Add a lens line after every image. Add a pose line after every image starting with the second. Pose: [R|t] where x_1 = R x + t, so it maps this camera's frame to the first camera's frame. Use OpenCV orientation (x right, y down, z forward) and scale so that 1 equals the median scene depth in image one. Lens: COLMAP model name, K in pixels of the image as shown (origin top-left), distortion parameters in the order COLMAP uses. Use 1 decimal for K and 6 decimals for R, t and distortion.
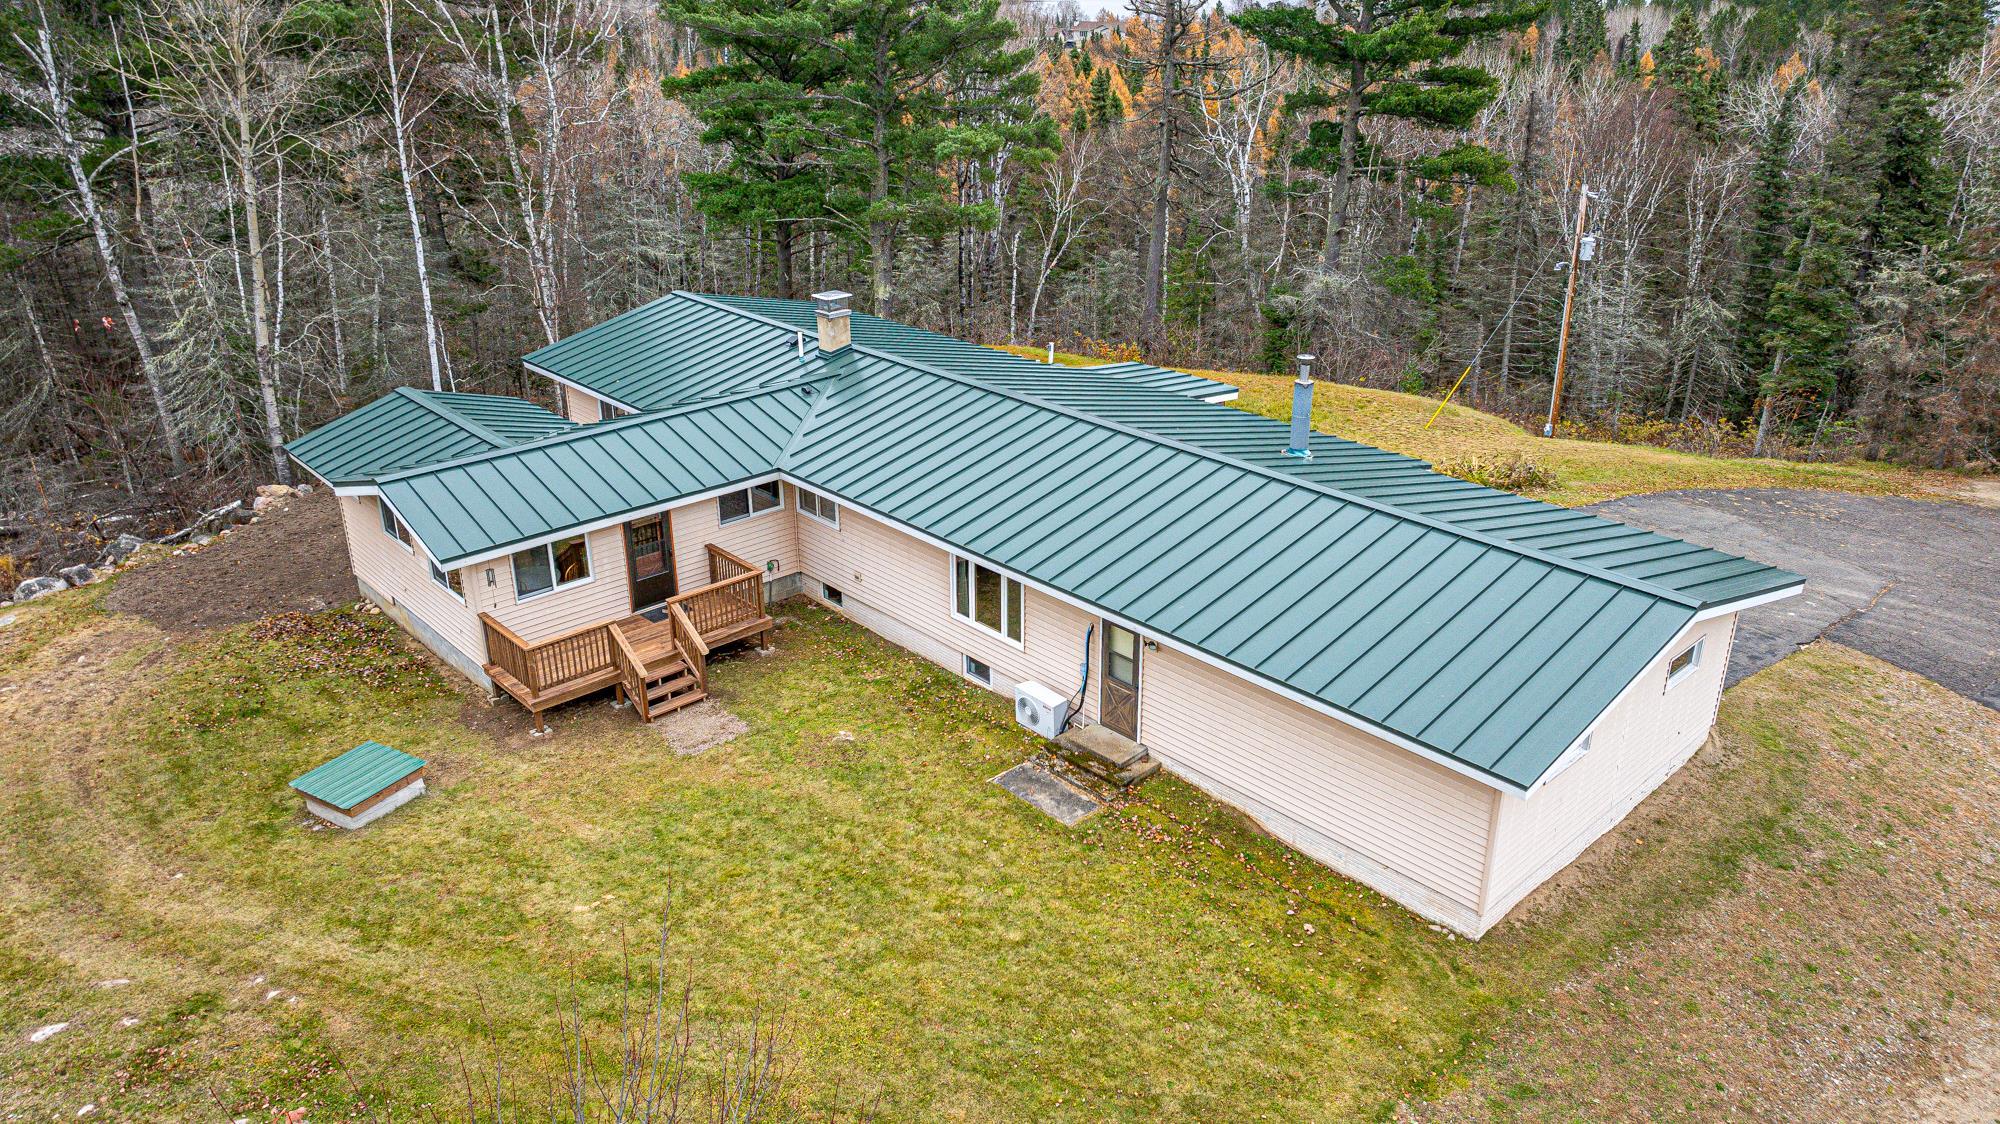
lens RADIAL K [[1414.7, 0, 1003.2], [0, 1414.7, 559.7], [0, 0, 1]] dist [-0.034836, 0.023012]
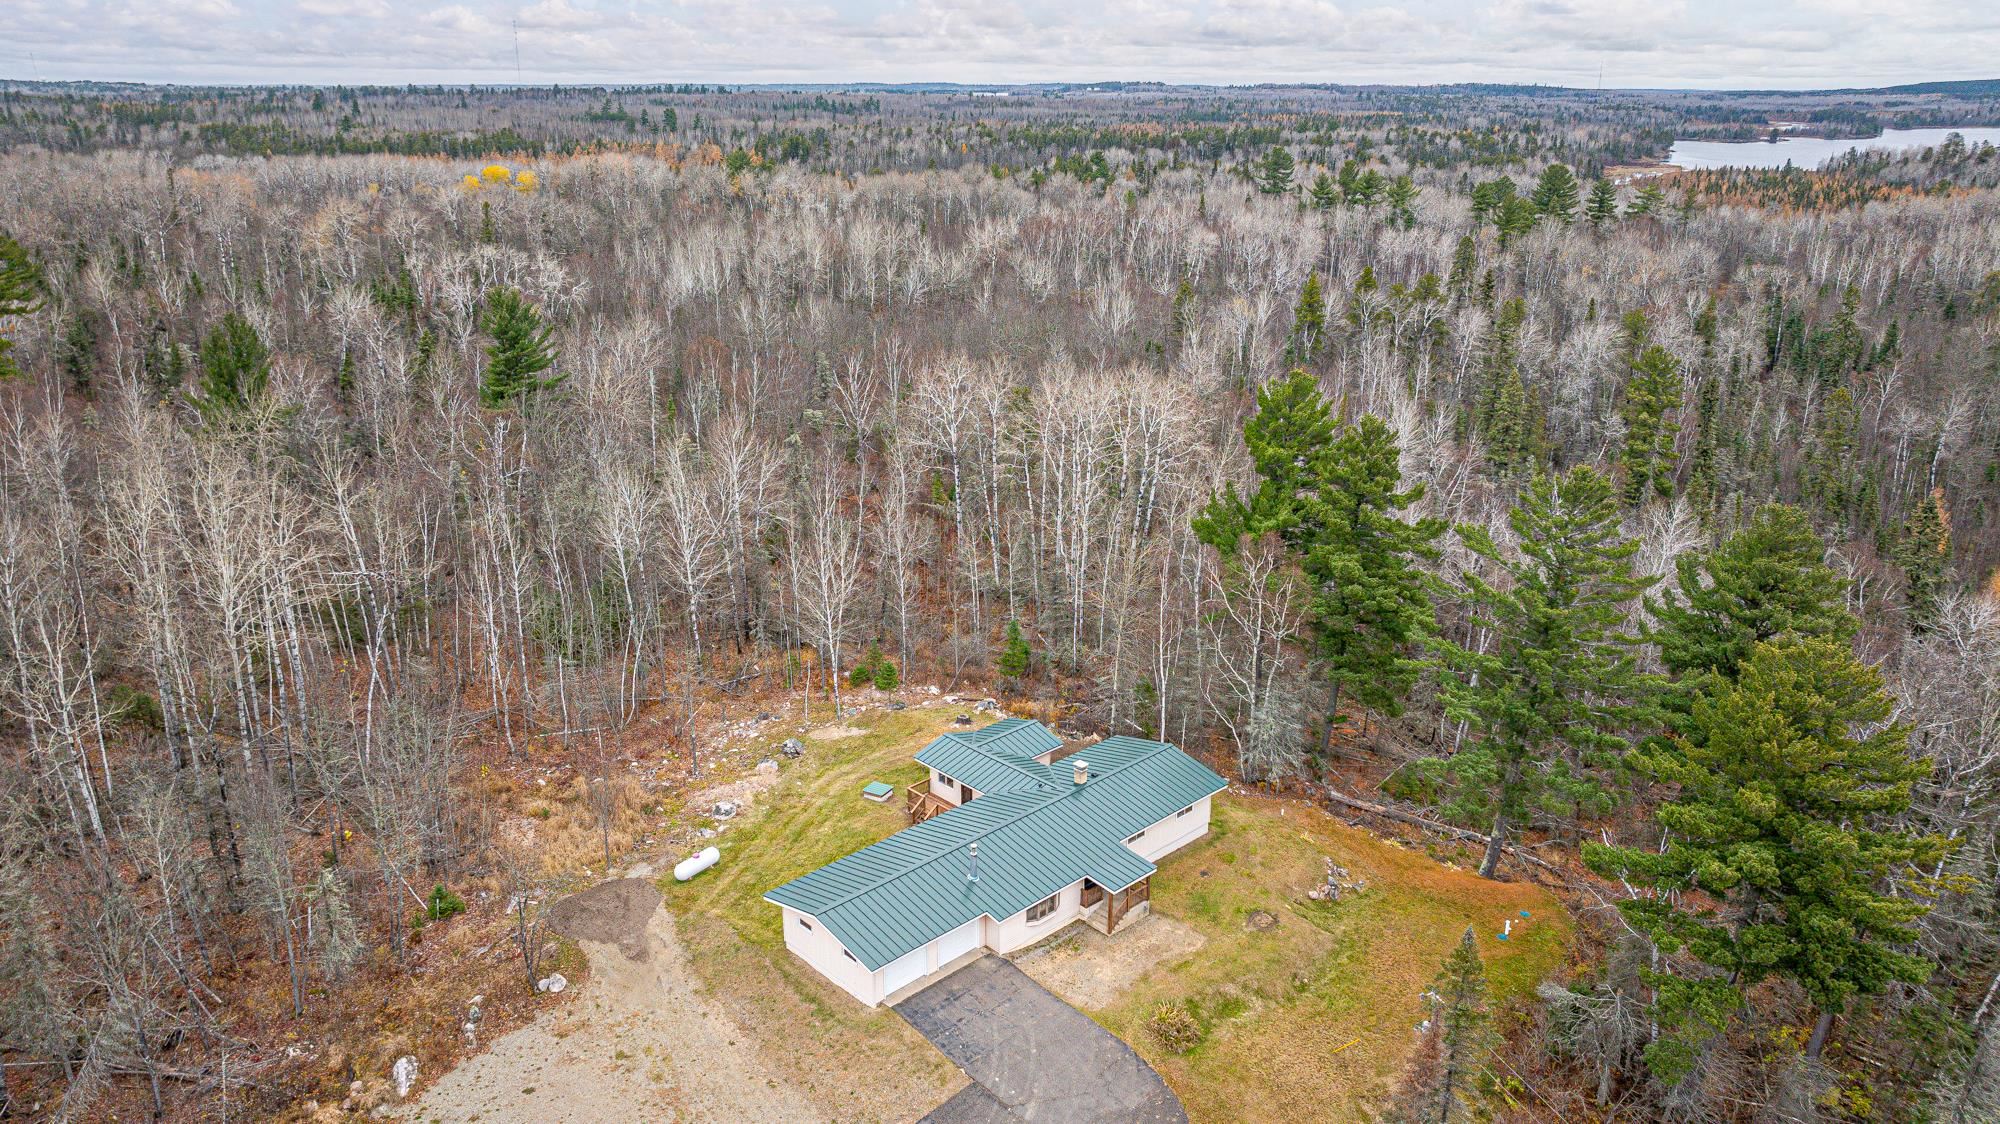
lens RADIAL K [[1414.7, 0, 999.2], [0, 1414.7, 555.3], [0, 0, 1]] dist [-0.034836, 0.023012]
pose [[0.004196, 0.314126, -0.949372, 2.847854], [-0.382174, 0.877816, 0.288761, -1.560830], [0.924081, 0.361614, 0.123734, 0.522268]]
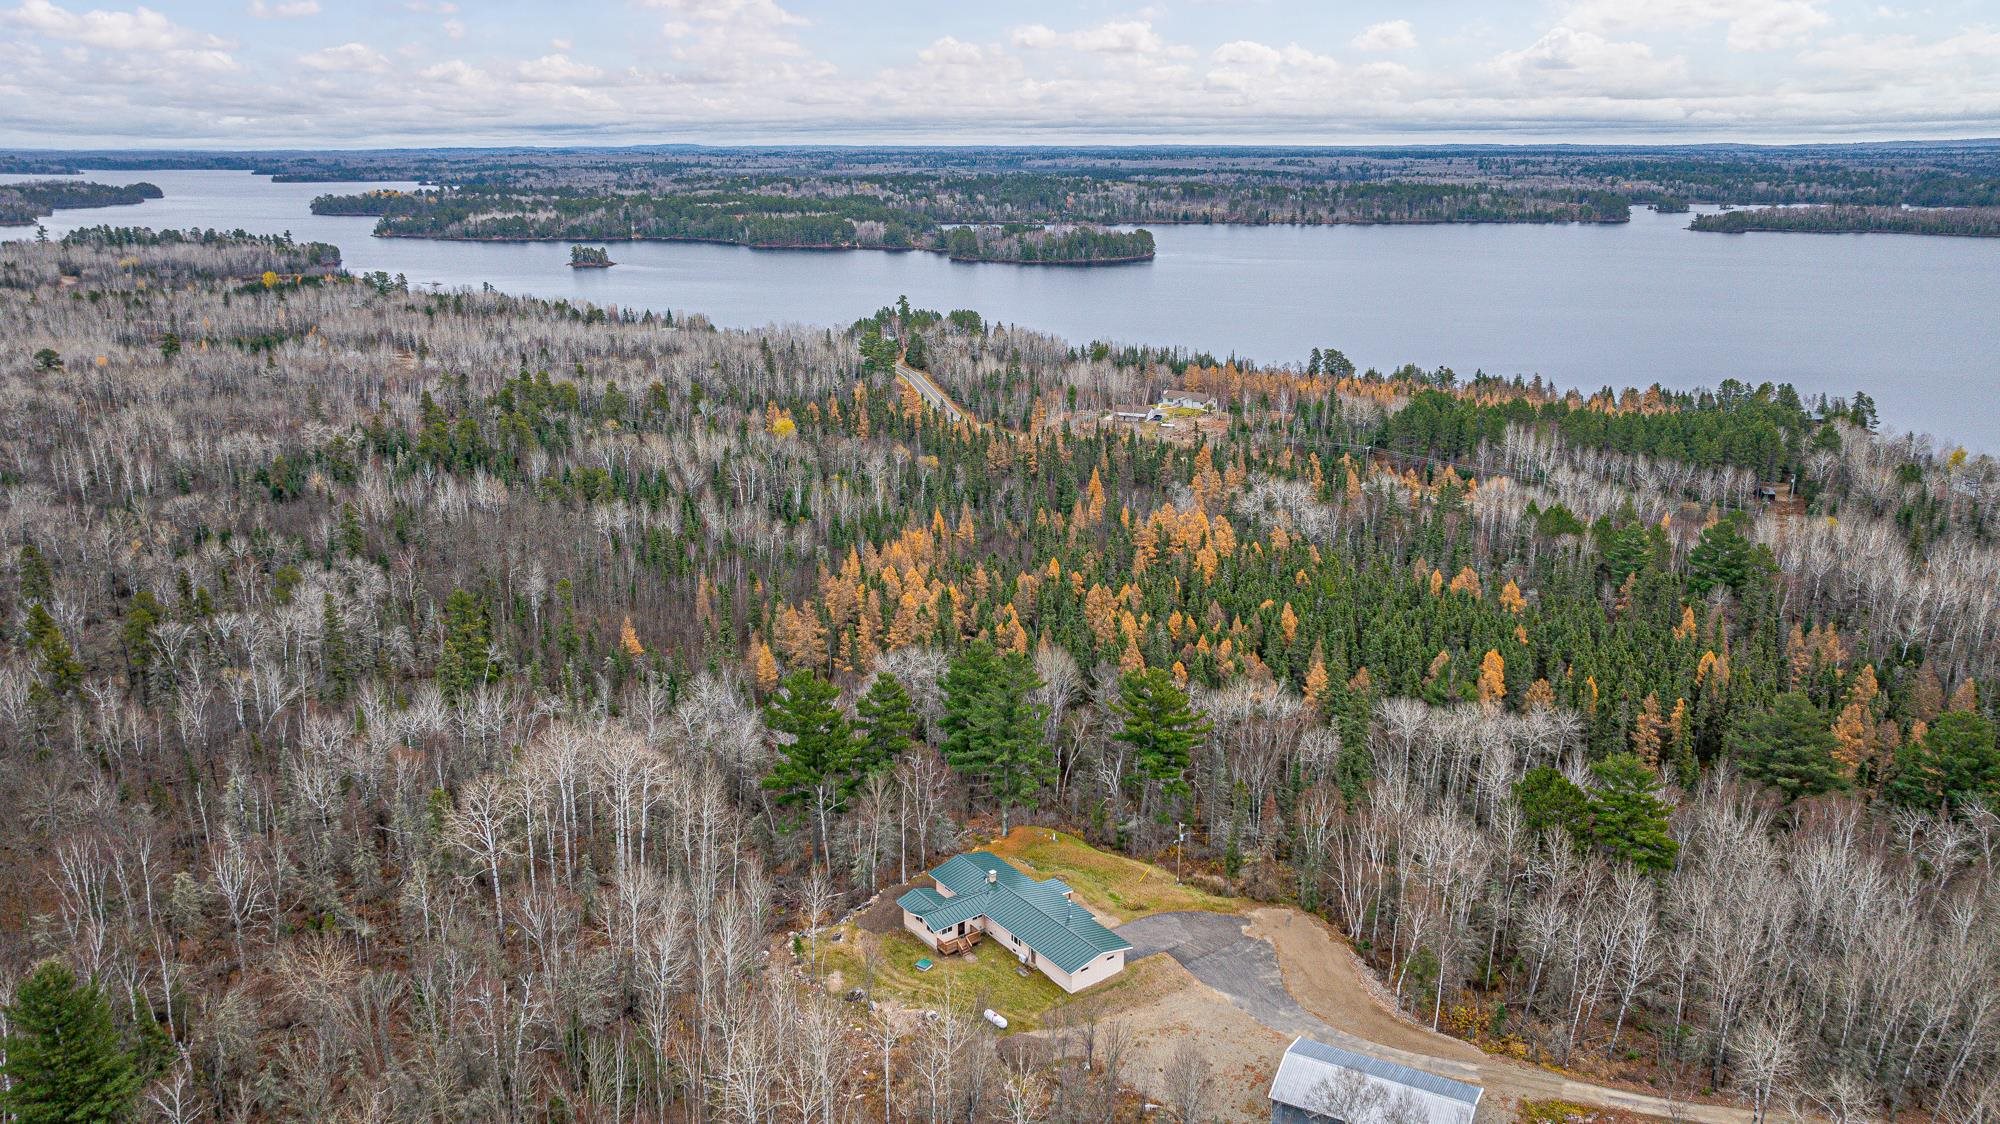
lens RADIAL K [[1414.7, 0, 1006.8], [0, 1414.7, 550.9], [0, 0, 1]] dist [-0.034836, 0.023012]
pose [[0.995247, 0.030457, -0.092494, 0.495237], [-0.041288, 0.992209, -0.117544, -0.985625], [0.088193, 0.120804, 0.988751, -5.640192]]
